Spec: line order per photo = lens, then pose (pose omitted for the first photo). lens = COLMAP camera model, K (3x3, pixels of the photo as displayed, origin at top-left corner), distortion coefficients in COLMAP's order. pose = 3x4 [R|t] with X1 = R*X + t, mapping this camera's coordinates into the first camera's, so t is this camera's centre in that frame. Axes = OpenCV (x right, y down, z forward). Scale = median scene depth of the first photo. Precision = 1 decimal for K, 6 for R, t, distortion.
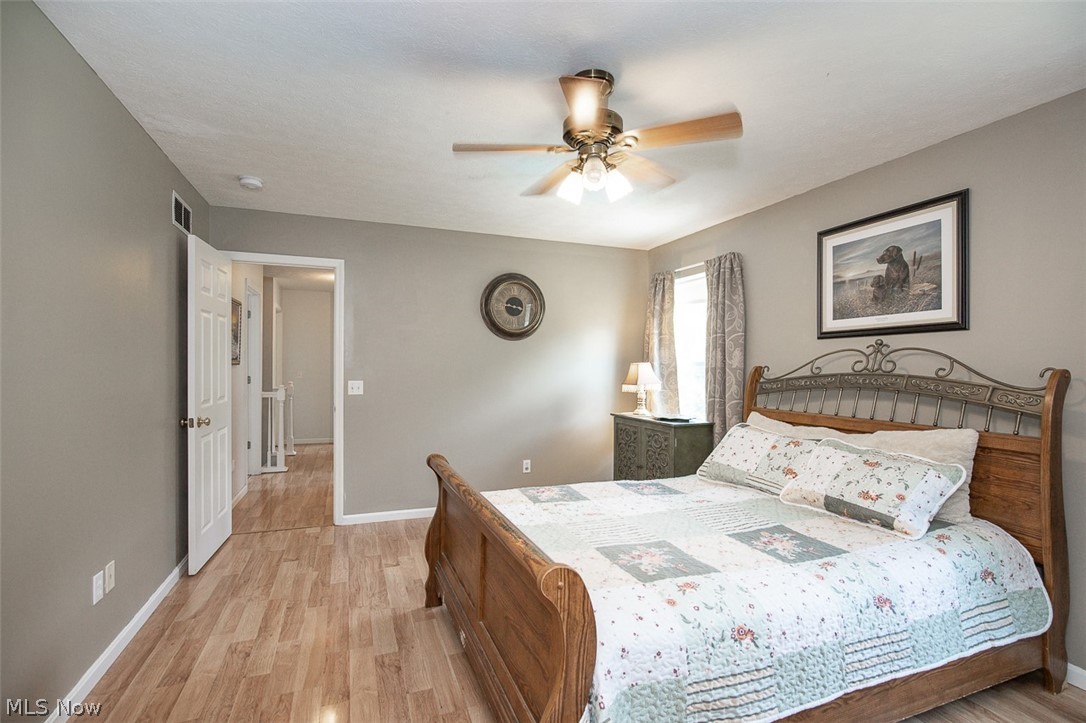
lens RADIAL K [[495.4, 0, 553.4], [0, 495.4, 369.5], [0, 0, 1]] dist [-0.016416, 0.002838]
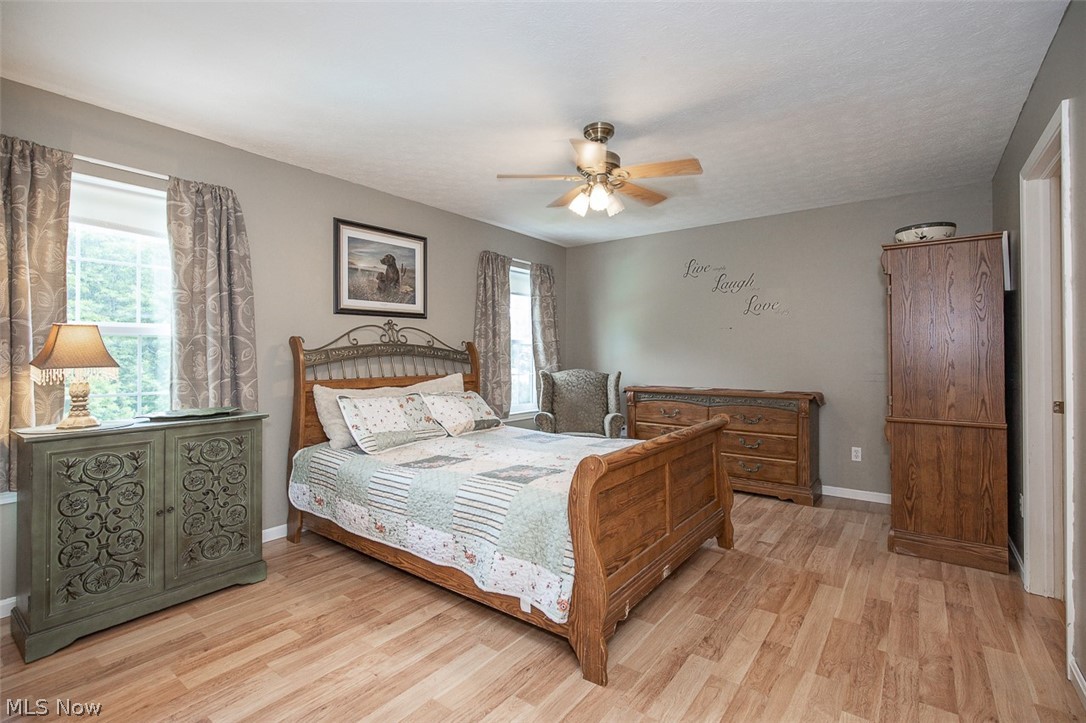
lens RADIAL K [[495.4, 0, 535.2], [0, 495.4, 347.7], [0, 0, 1]] dist [-0.016416, 0.002838]
pose [[-0.495830, 0.006104, 0.868398, -0.804811], [0.010013, 0.999949, -0.001311, 0.025539], [-0.868362, 0.008045, -0.495866, 1.433011]]
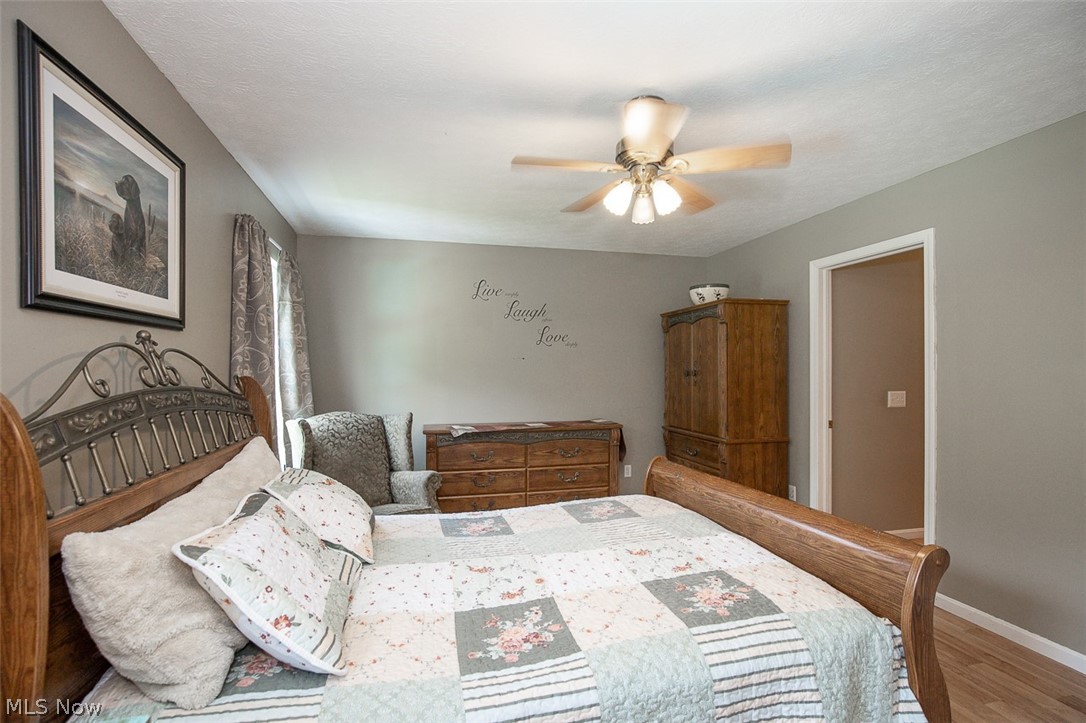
lens RADIAL K [[495.4, 0, 534.8], [0, 495.4, 370.4], [0, 0, 1]] dist [-0.016416, 0.002838]
pose [[-0.987447, -0.002709, 0.157929, 0.111516], [-0.000680, 0.999917, 0.012900, -0.022537], [-0.157951, 0.012631, -0.987366, 1.617068]]
